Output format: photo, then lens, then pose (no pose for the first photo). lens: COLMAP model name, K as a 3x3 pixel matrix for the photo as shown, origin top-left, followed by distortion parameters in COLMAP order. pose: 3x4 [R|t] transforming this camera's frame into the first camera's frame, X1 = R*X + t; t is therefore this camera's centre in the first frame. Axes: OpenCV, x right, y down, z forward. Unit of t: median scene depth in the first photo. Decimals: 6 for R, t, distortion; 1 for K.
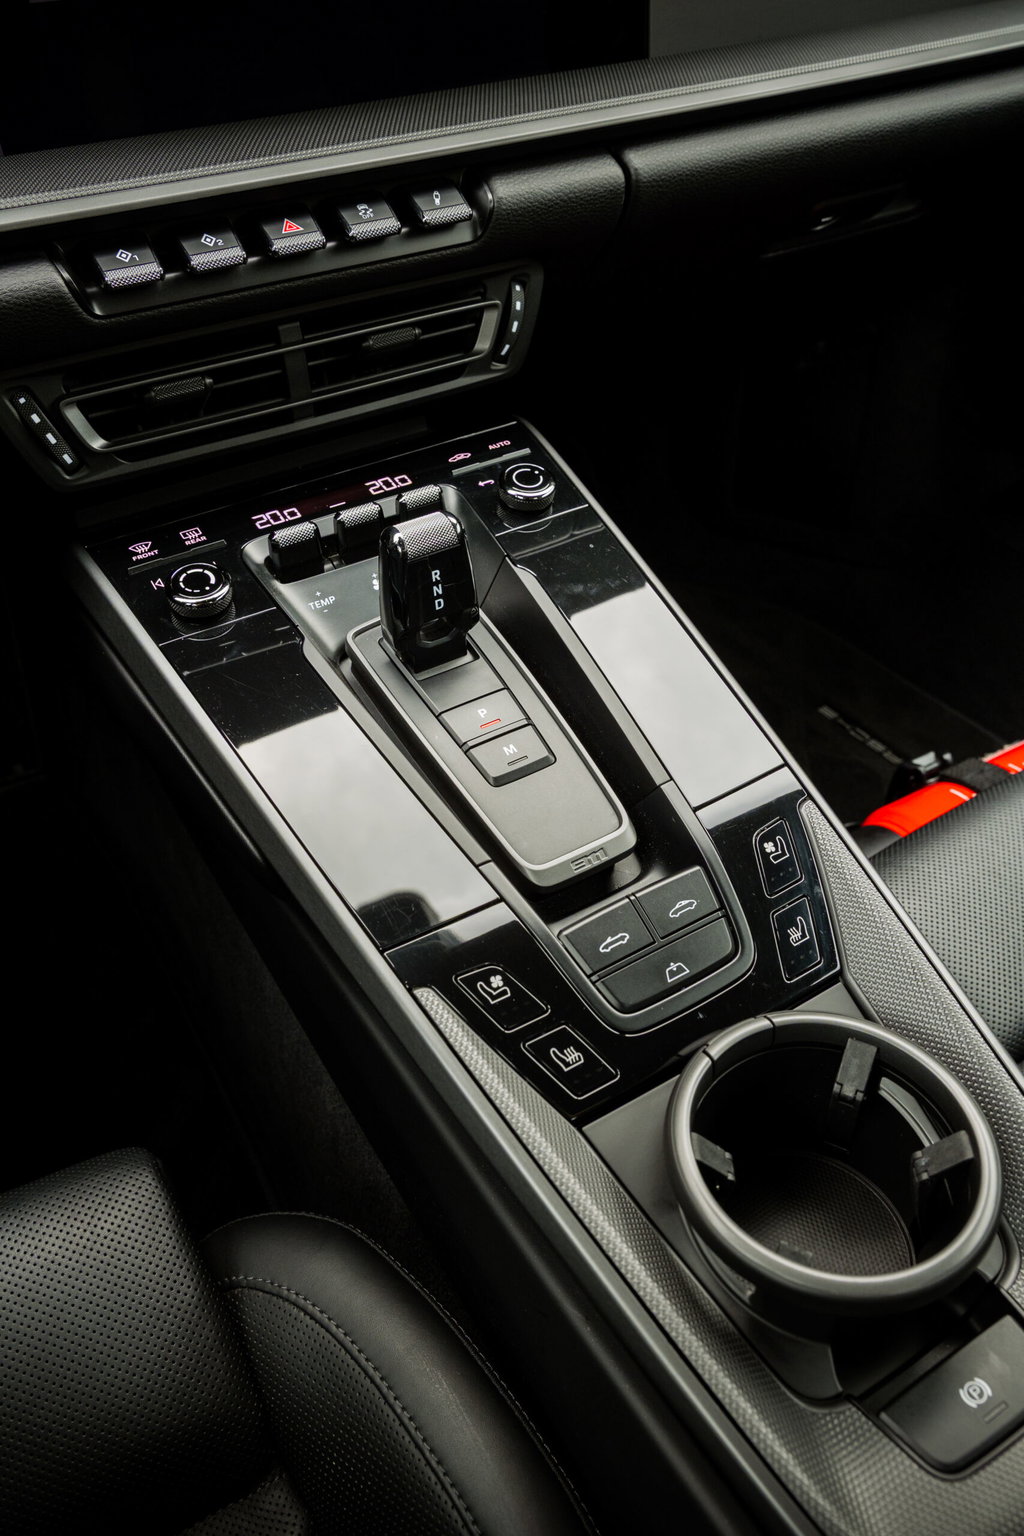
lens RADIAL K [[1194.7, 0, 512.0], [0, 1194.7, 768.0], [0, 0, 1]] dist [0.026761, -0.005144]
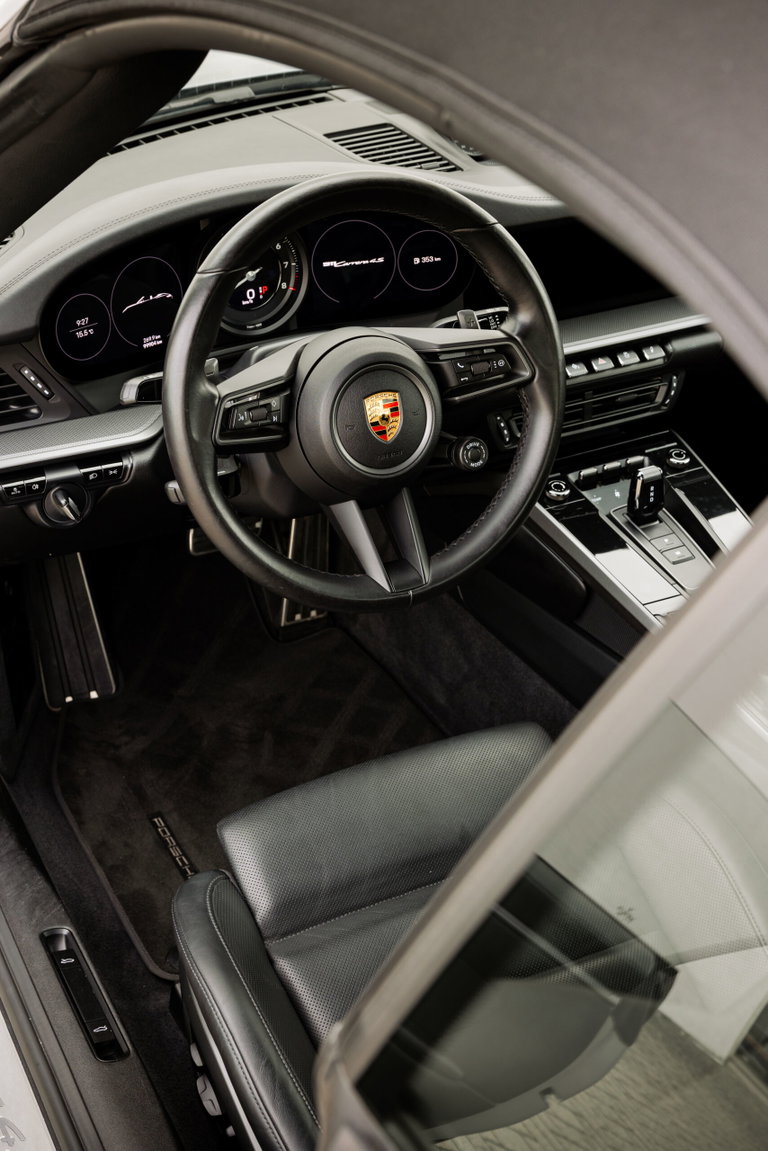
lens RADIAL K [[1695.0, 0, 384.0], [0, 1695.0, 575.5], [0, 0, 1]] dist [-0.008837, -0.011321]
pose [[0.997580, 0.055067, -0.042454, -0.448545], [-0.061157, 0.985399, -0.158900, 0.615314], [0.033084, 0.161112, 0.986382, -2.510771]]
